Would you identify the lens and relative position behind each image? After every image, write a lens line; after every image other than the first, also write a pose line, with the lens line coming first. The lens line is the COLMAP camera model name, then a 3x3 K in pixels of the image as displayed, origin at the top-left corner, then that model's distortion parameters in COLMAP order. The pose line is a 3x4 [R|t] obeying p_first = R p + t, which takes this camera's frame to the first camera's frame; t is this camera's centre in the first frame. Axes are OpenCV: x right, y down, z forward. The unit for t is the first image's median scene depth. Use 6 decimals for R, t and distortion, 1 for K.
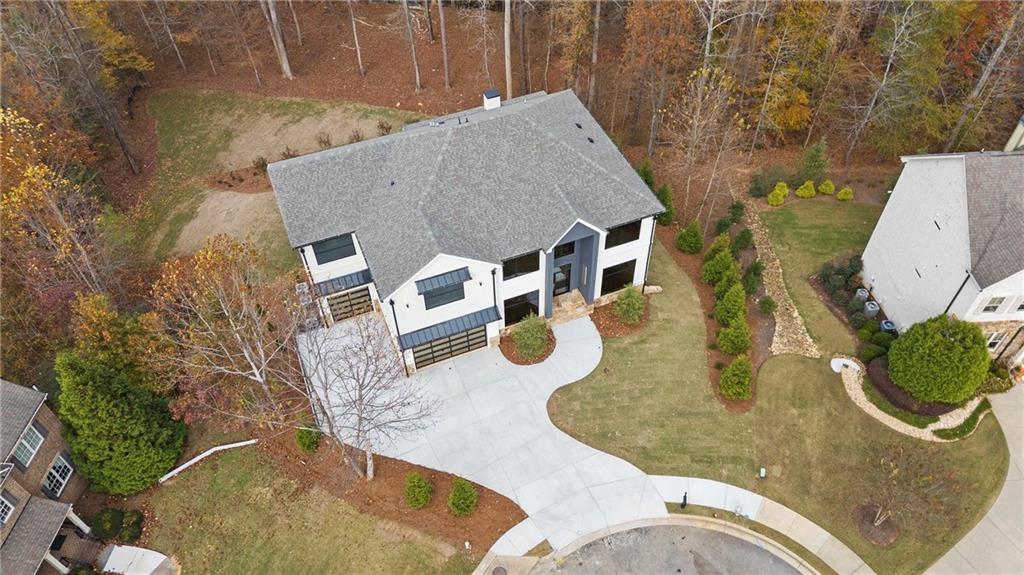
lens RADIAL K [[752.7, 0, 512.0], [0, 752.7, 287.5], [0, 0, 1]] dist [0.043174, -0.004042]
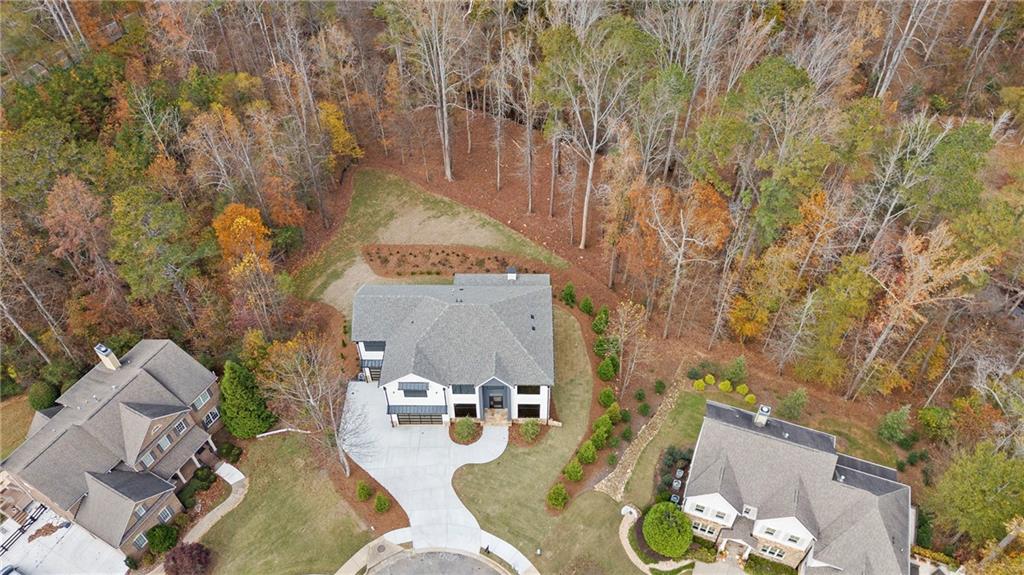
lens RADIAL K [[742.2, 0, 512.0], [0, 742.2, 287.5], [0, 0, 1]] dist [0.089686, -0.085343]
pose [[0.923631, 0.290801, -0.249679, 0.467671], [-0.295085, 0.955241, 0.020970, -0.317319], [0.244602, 0.054308, 0.968101, -0.644212]]
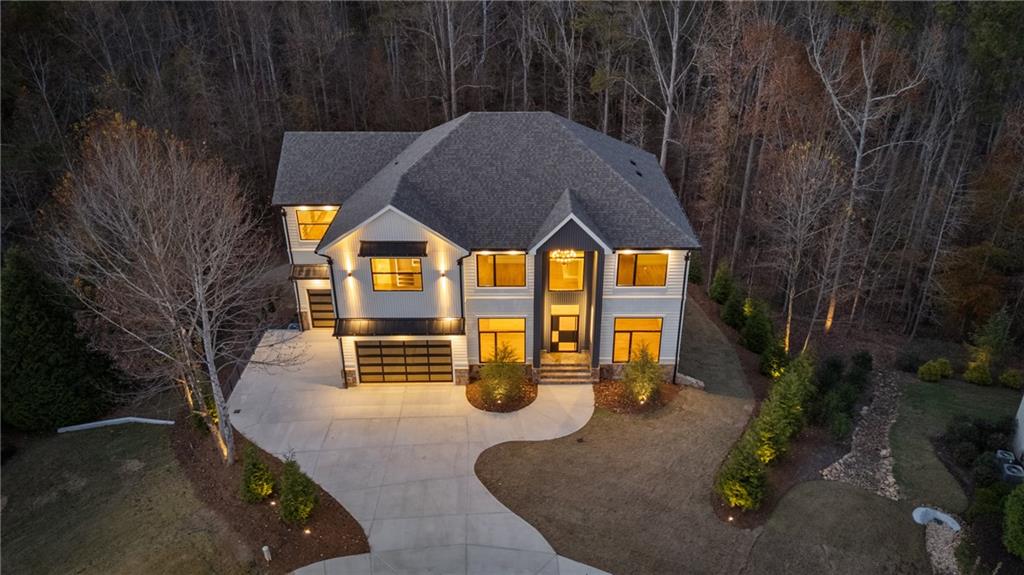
lens RADIAL K [[748.4, 0, 512.0], [0, 748.4, 287.5], [0, 0, 1]] dist [0.084788, -0.090002]
pose [[0.927535, 0.189731, -0.321997, 0.279606], [-0.289246, 0.910022, -0.296981, 0.218328], [0.236678, 0.368596, 0.898955, 0.276224]]
